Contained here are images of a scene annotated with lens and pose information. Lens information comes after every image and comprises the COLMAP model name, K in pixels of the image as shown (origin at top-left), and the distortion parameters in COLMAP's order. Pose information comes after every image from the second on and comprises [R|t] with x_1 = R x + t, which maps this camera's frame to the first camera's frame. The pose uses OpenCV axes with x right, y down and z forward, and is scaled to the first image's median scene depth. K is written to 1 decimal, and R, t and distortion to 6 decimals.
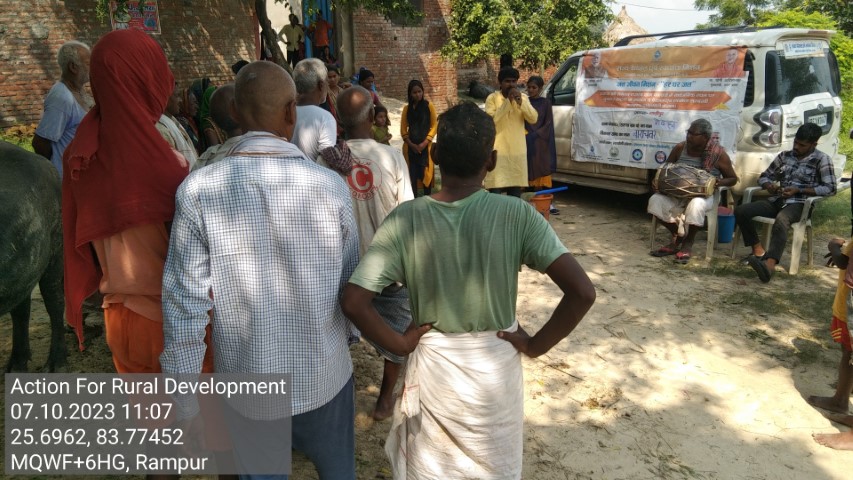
lens RADIAL K [[710.2, 0, 426.5], [0, 710.2, 240.0], [0, 0, 1]] dist [-0.013863, 0.001367]
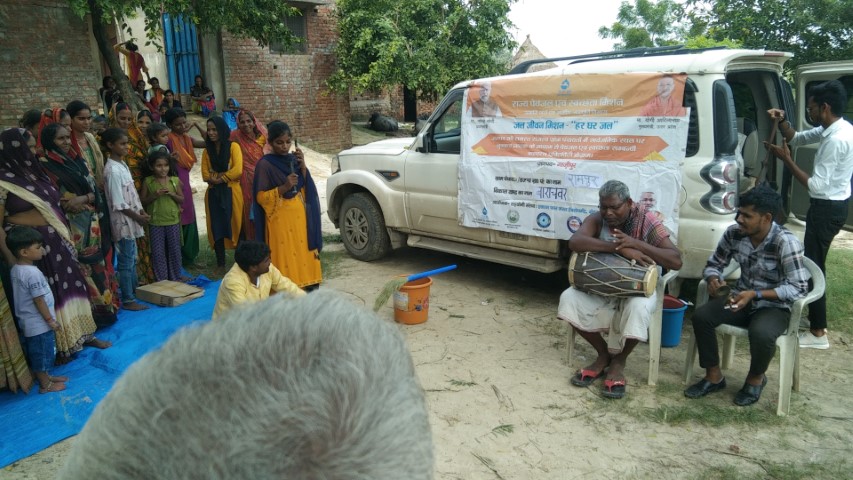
lens RADIAL K [[727.0, 0, 426.5], [0, 727.0, 240.0], [0, 0, 1]] dist [0.007687, -0.004120]
pose [[0.992324, -0.028141, 0.120423, 0.083162], [0.033573, 0.998497, -0.043317, -0.069421], [-0.119023, 0.047027, 0.991777, 0.261169]]
